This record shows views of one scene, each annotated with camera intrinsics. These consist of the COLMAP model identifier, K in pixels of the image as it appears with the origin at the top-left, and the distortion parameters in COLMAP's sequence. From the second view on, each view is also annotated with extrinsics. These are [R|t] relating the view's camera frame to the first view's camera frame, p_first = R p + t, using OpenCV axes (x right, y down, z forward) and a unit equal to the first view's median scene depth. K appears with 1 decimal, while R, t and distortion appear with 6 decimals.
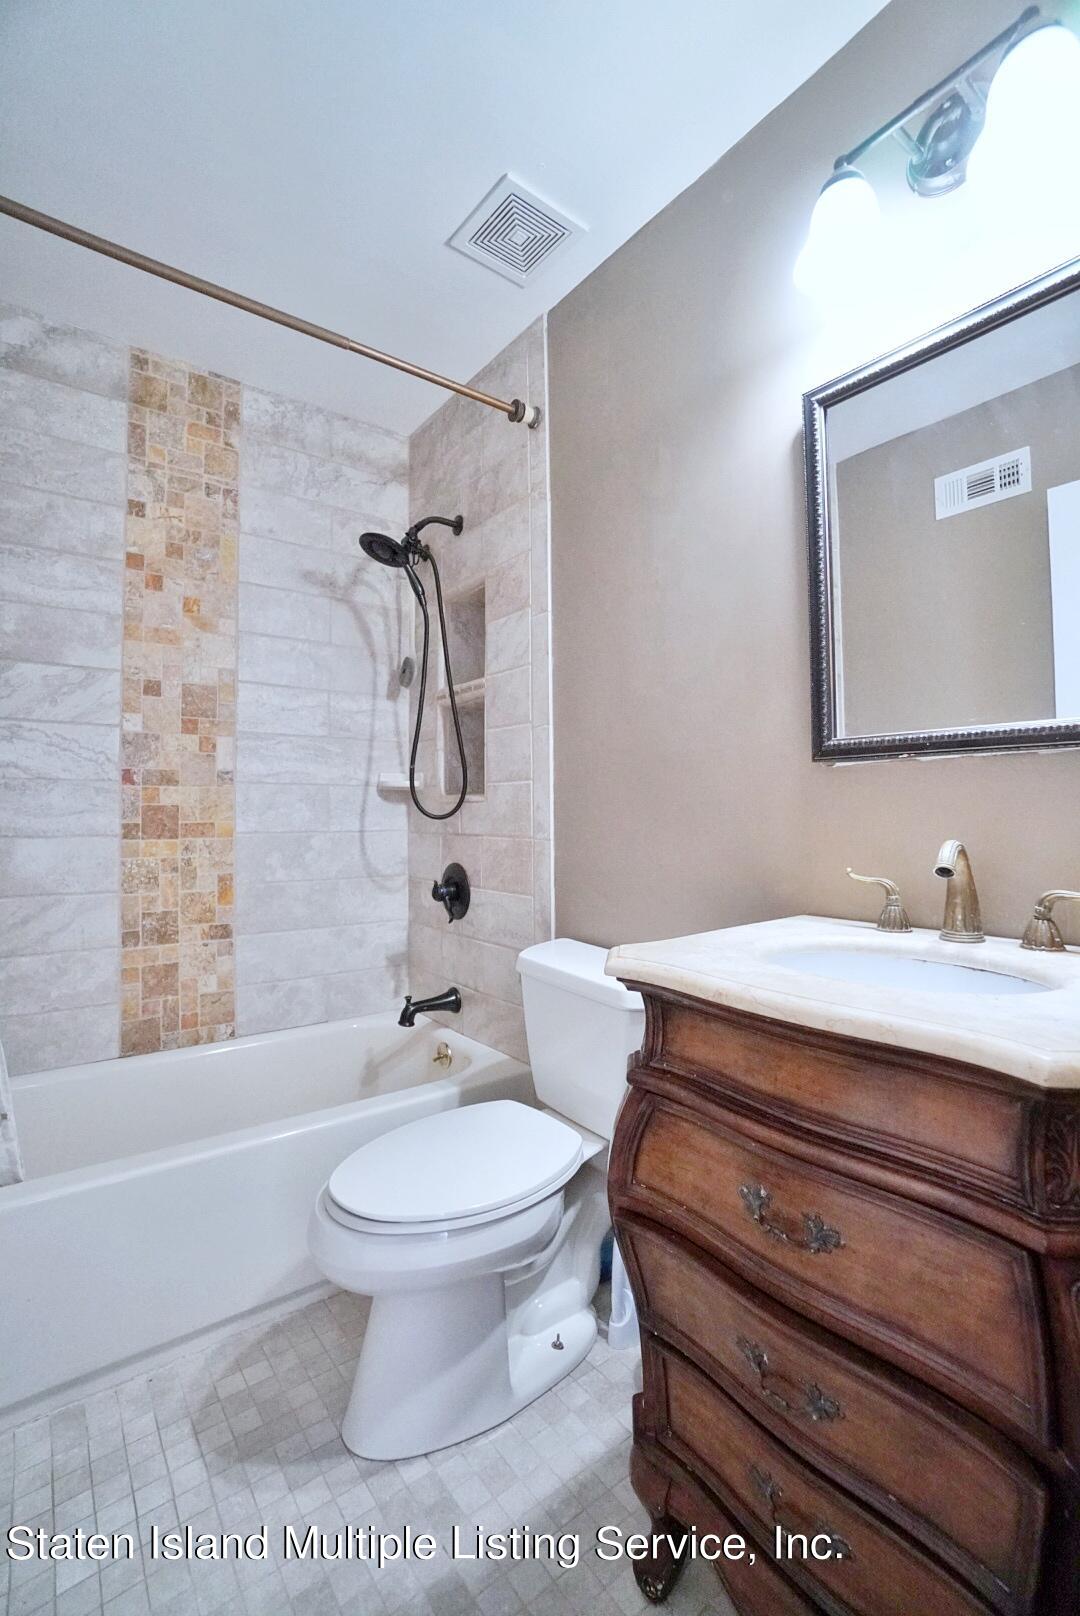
lens RADIAL K [[705.4, 0, 541.6], [0, 705.4, 804.8], [0, 0, 1]] dist [-0.042668, 0.012400]
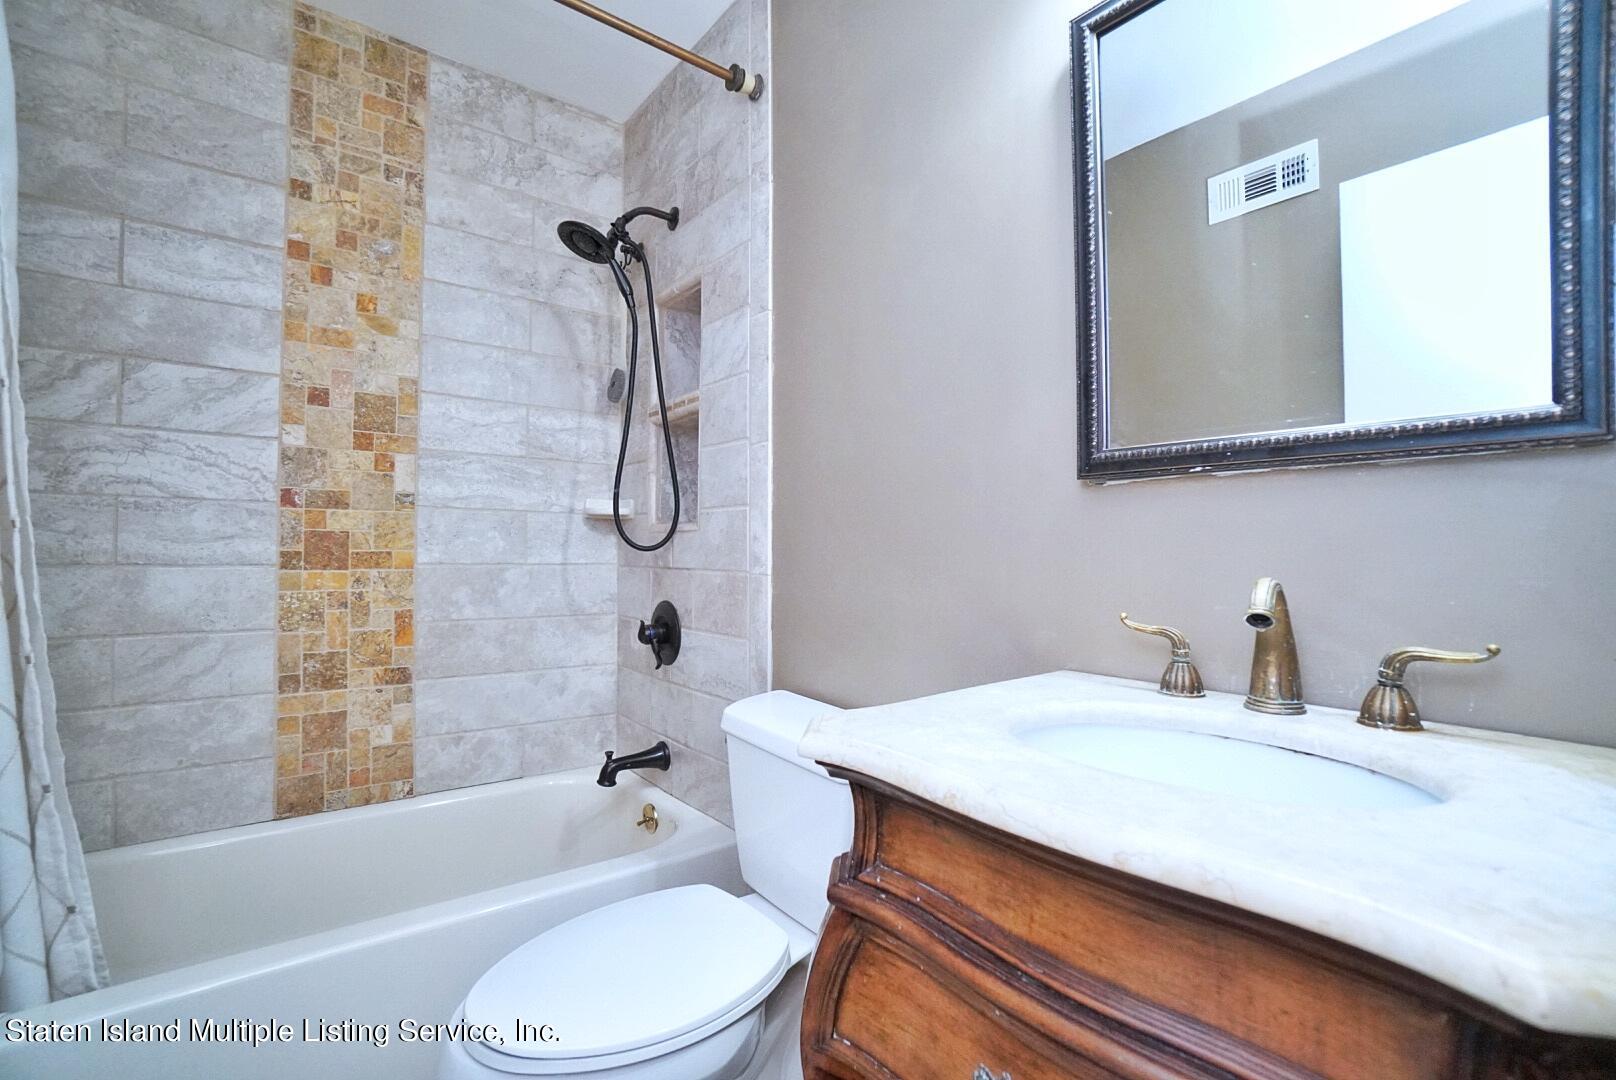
lens RADIAL K [[705.4, 0, 802.5], [0, 705.4, 545.3], [0, 0, 1]] dist [-0.042668, 0.012400]
pose [[0.999800, 0.011998, 0.015992, 0.037911], [-0.012034, 0.999925, 0.002138, 0.010005], [-0.015965, -0.002330, 0.999870, 0.127905]]
